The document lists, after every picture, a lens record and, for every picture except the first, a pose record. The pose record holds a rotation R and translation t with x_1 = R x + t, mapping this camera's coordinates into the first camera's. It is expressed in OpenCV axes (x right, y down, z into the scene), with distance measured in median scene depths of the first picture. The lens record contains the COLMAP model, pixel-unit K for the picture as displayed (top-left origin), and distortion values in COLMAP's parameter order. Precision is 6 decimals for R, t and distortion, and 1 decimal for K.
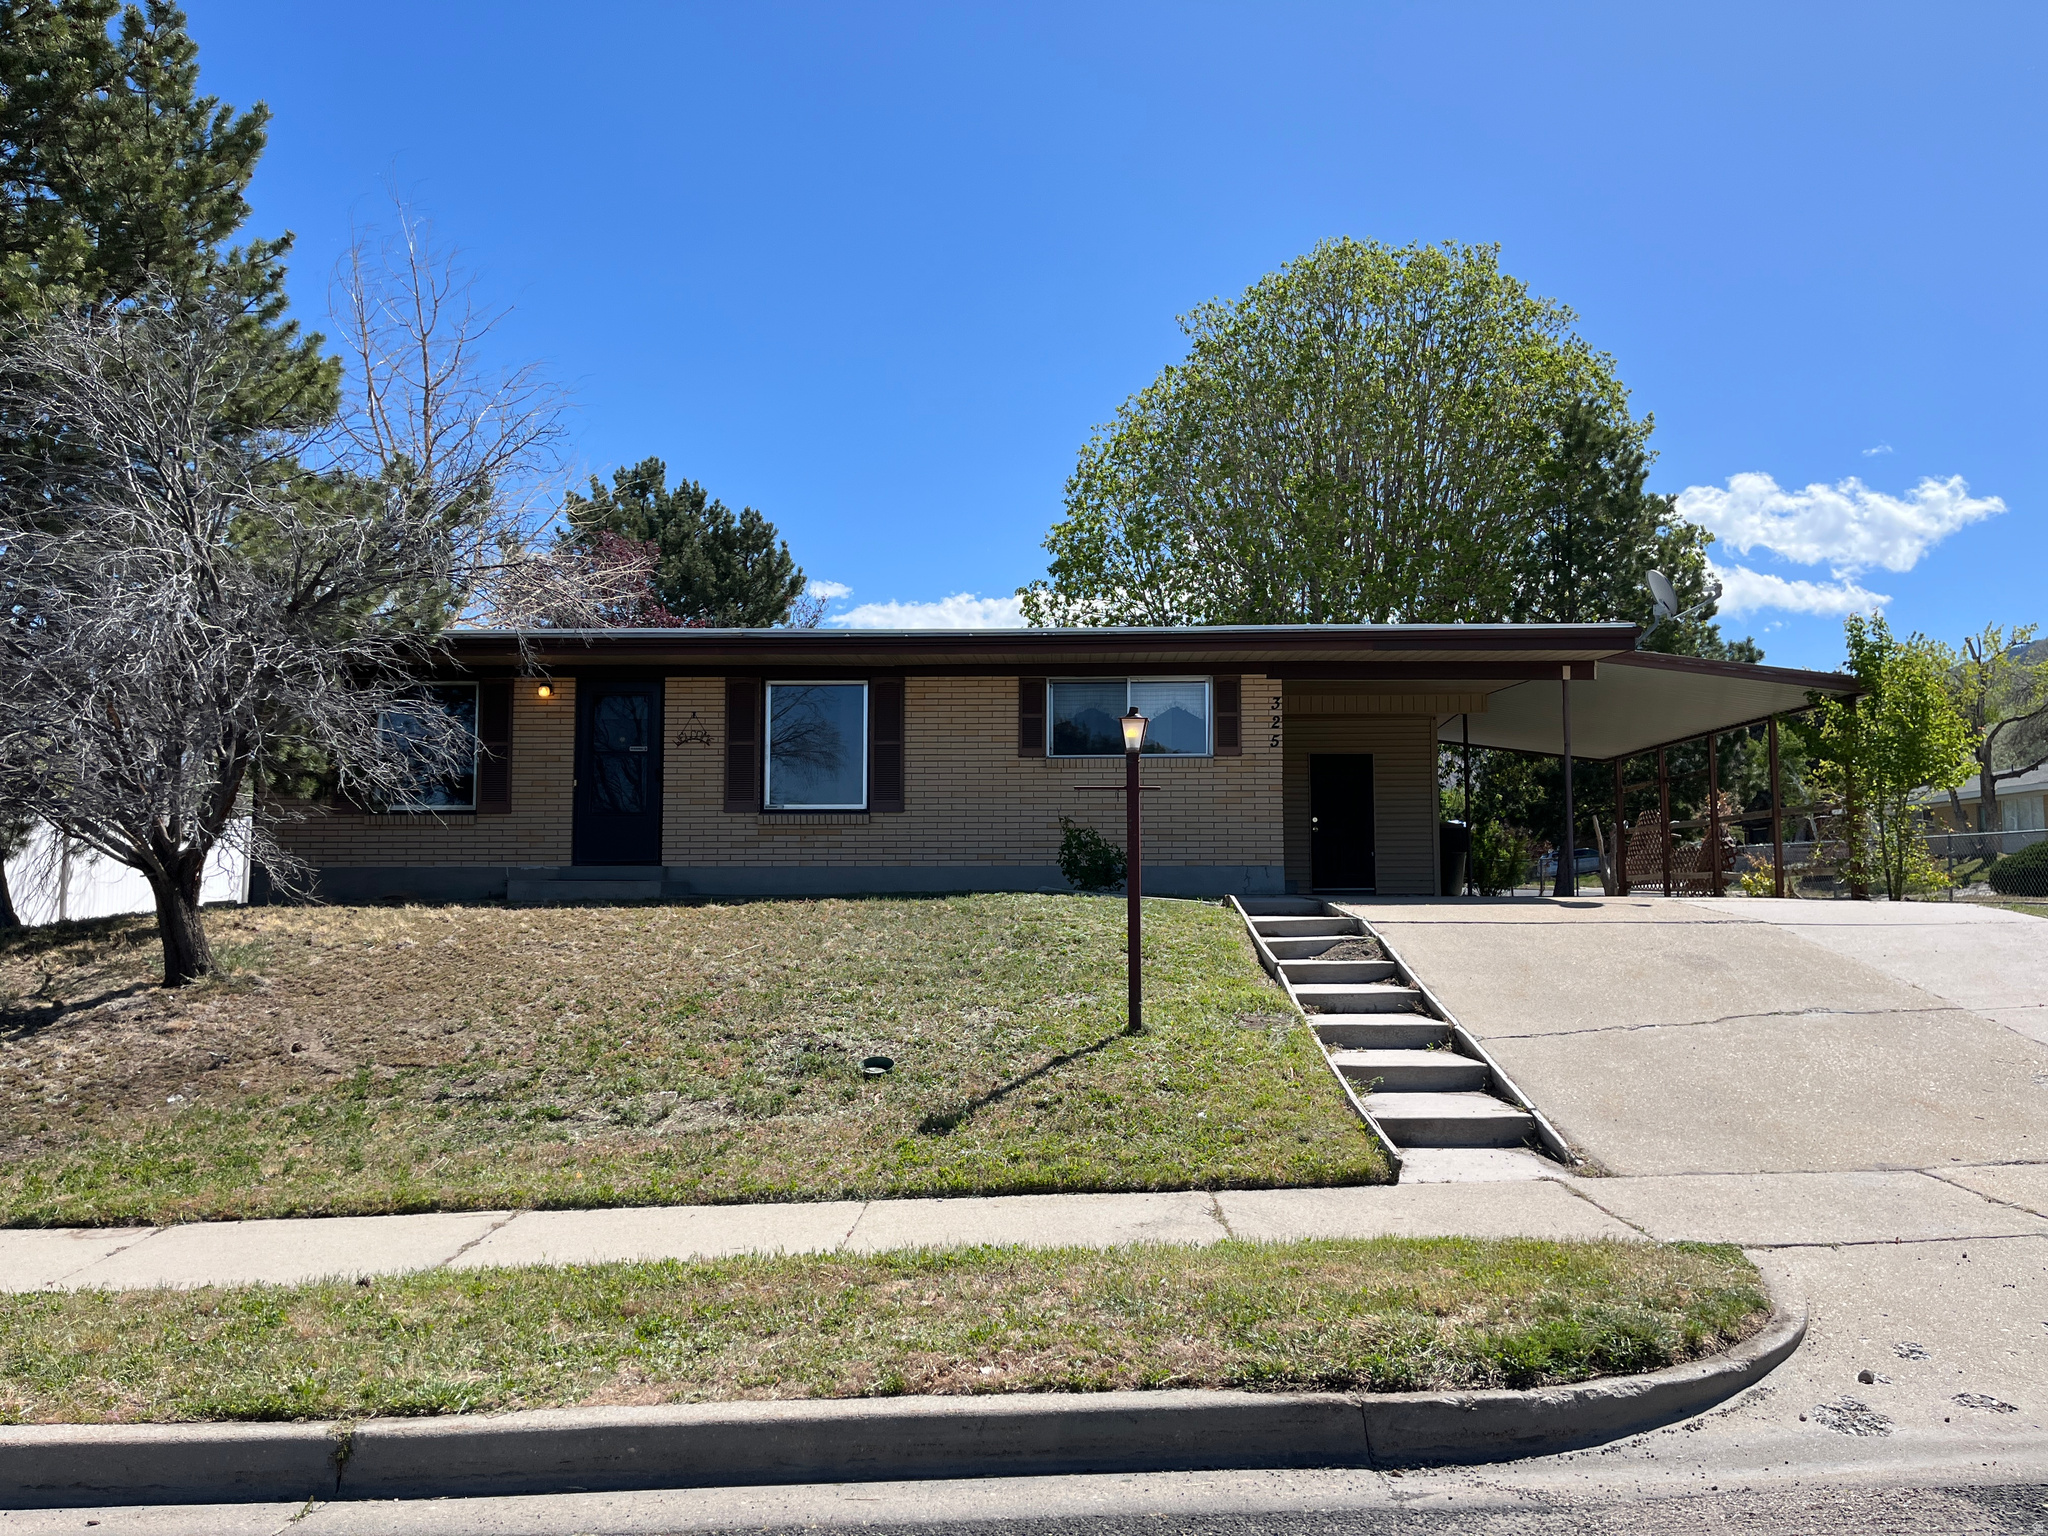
lens RADIAL K [[1548.5, 0, 1035.8], [0, 1548.5, 769.4], [0, 0, 1]] dist [0.045859, -0.076896]
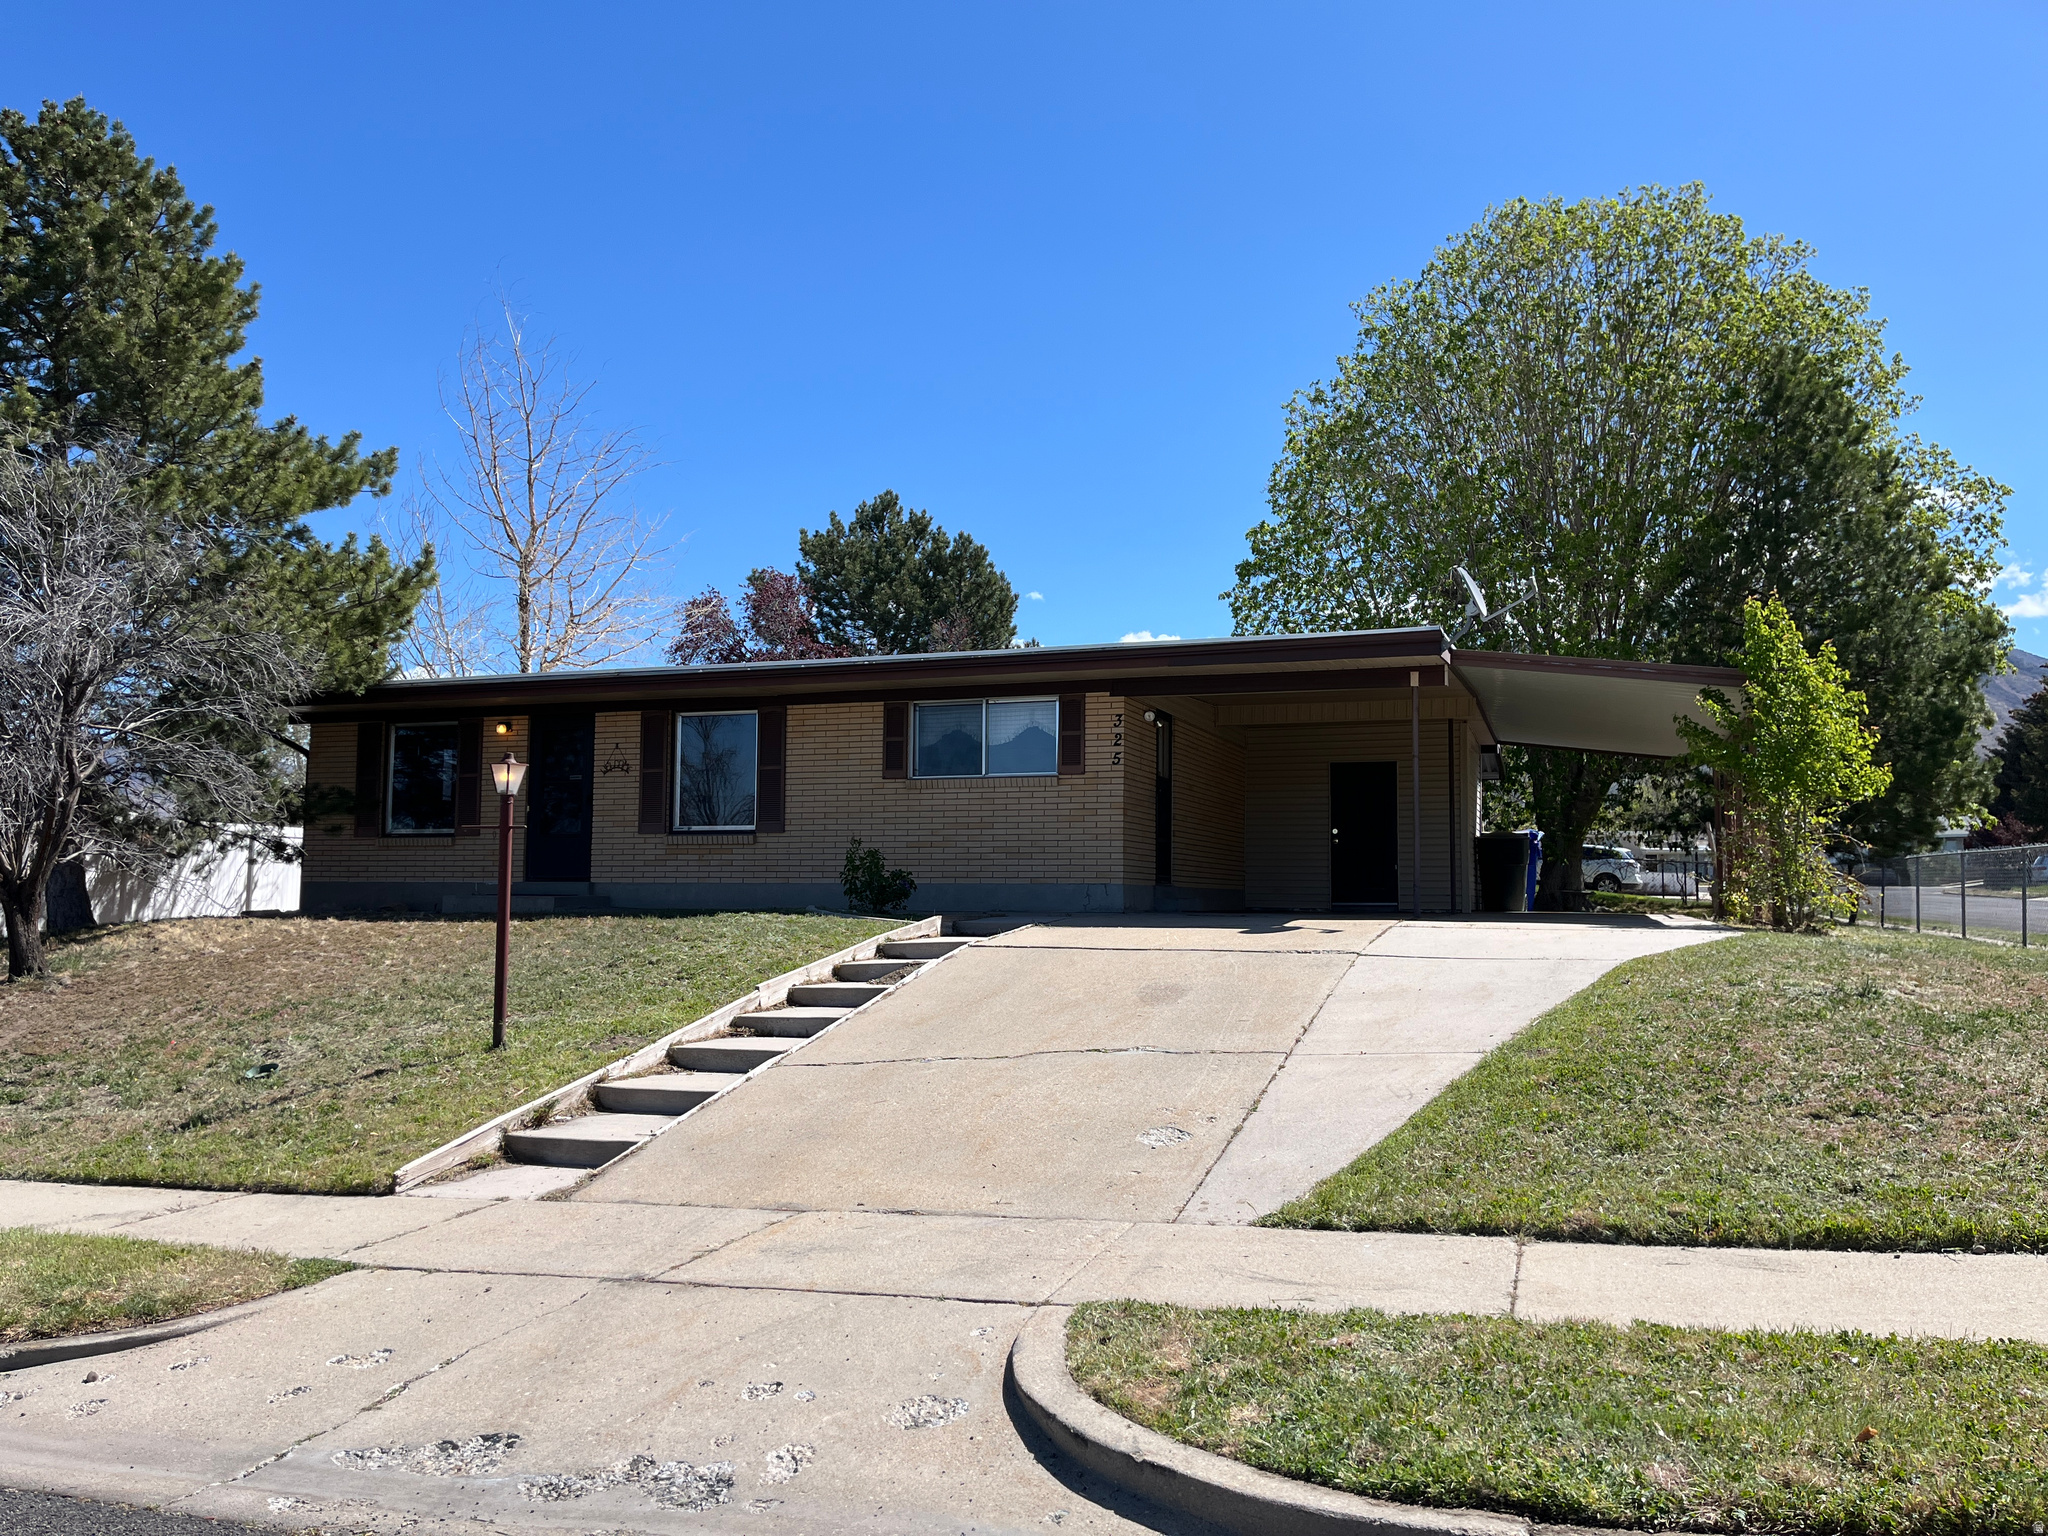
lens RADIAL K [[1548.5, 0, 1024.3], [0, 1548.5, 775.9], [0, 0, 1]] dist [0.045859, -0.076896]
pose [[0.948124, -0.018421, -0.317365, 0.309481], [0.020061, 0.999797, 0.001898, -0.007537], [0.317266, -0.008166, 0.948301, 0.029001]]
